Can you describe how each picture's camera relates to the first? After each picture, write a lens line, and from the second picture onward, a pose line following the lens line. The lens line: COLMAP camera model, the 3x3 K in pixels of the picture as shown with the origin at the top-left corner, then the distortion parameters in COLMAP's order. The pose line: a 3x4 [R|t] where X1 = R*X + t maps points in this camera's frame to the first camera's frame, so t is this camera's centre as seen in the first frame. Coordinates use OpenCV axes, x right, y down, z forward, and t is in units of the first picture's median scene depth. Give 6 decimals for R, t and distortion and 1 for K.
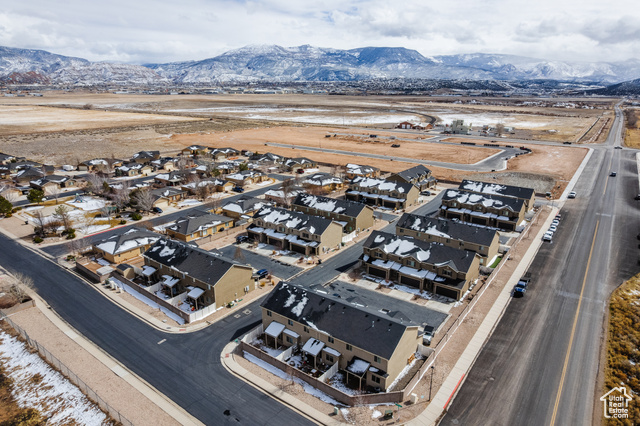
lens RADIAL K [[402.5, 0, 317.4], [0, 402.5, 210.5], [0, 0, 1]] dist [-0.044088, 0.023092]
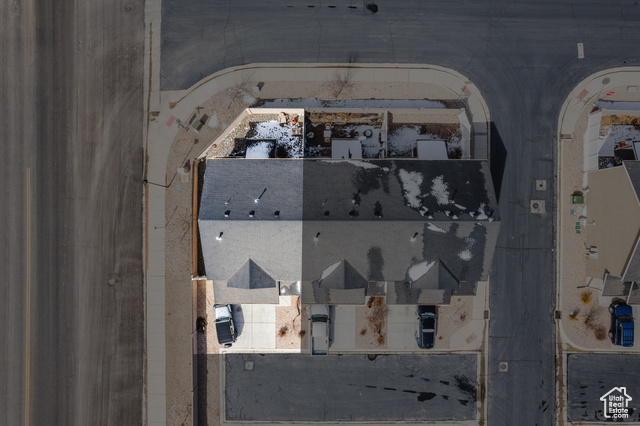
lens RADIAL K [[402.5, 0, 321.4], [0, 402.5, 216.5], [0, 0, 1]] dist [-0.044088, 0.023092]
pose [[-0.802125, 0.597123, 0.006302, 0.064309], [-0.175712, -0.246096, 0.953185, -0.220786], [0.570719, 0.763466, 0.302322, 0.755721]]
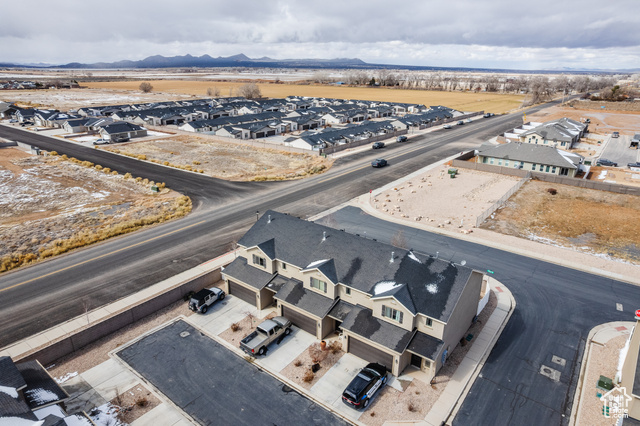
lens RADIAL K [[402.5, 0, 321.6], [0, 402.5, 213.1], [0, 0, 1]] dist [-0.044088, 0.023092]
pose [[-0.999942, -0.009846, 0.004313, 0.090123], [-0.005092, 0.787270, 0.616587, -0.177841], [-0.009466, 0.616530, -0.787275, 1.366875]]
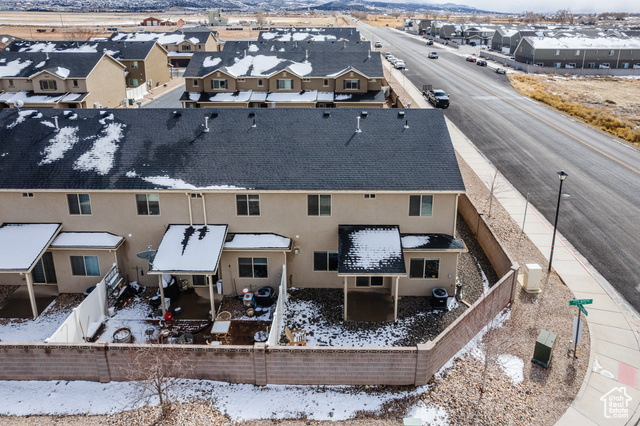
lens RADIAL K [[429.5, 0, 321.1], [0, 429.5, 116.0], [0, 0, 1]] dist [-0.019425, 0.011994]
pose [[0.814985, -0.137564, 0.562918, -0.081974], [0.171075, 0.985234, -0.006913, 0.229602], [-0.553654, 0.101935, 0.826484, 0.594030]]
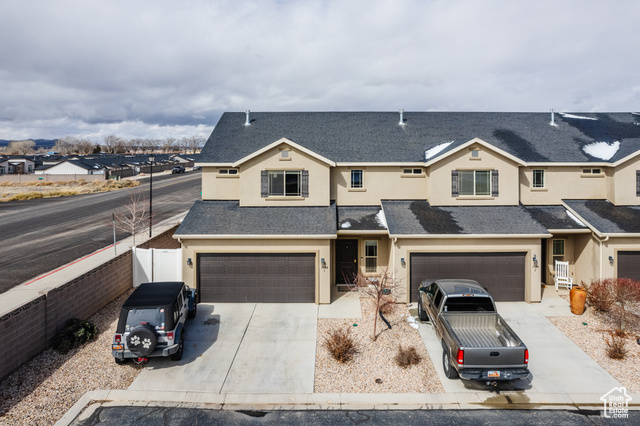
lens RADIAL K [[426.3, 0, 335.1], [0, 426.3, 130.6], [0, 0, 1]] dist [-0.014716, -0.008383]
pose [[-0.795277, -0.020349, -0.605904, 0.322774], [-0.184611, 0.960100, 0.210066, 0.171808], [0.577454, 0.278917, -0.767302, 1.133182]]
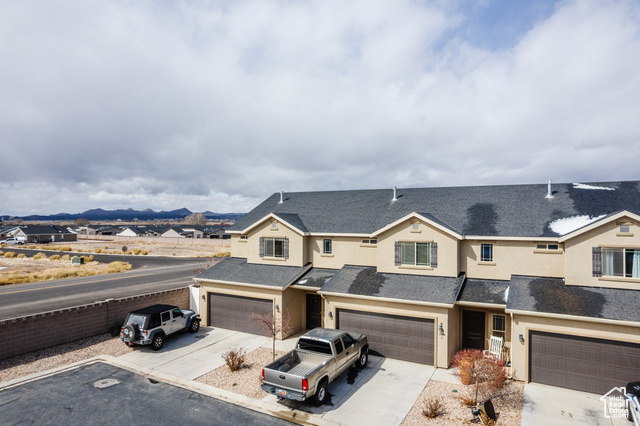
lens RADIAL K [[402.5, 0, 322.1], [0, 402.5, 215.9], [0, 0, 1]] dist [-0.044088, 0.023092]
pose [[-0.990351, -0.002073, -0.138567, 0.194406], [-0.043544, 0.953903, 0.296938, 0.141071], [0.131564, 0.300107, -0.944789, 1.227853]]
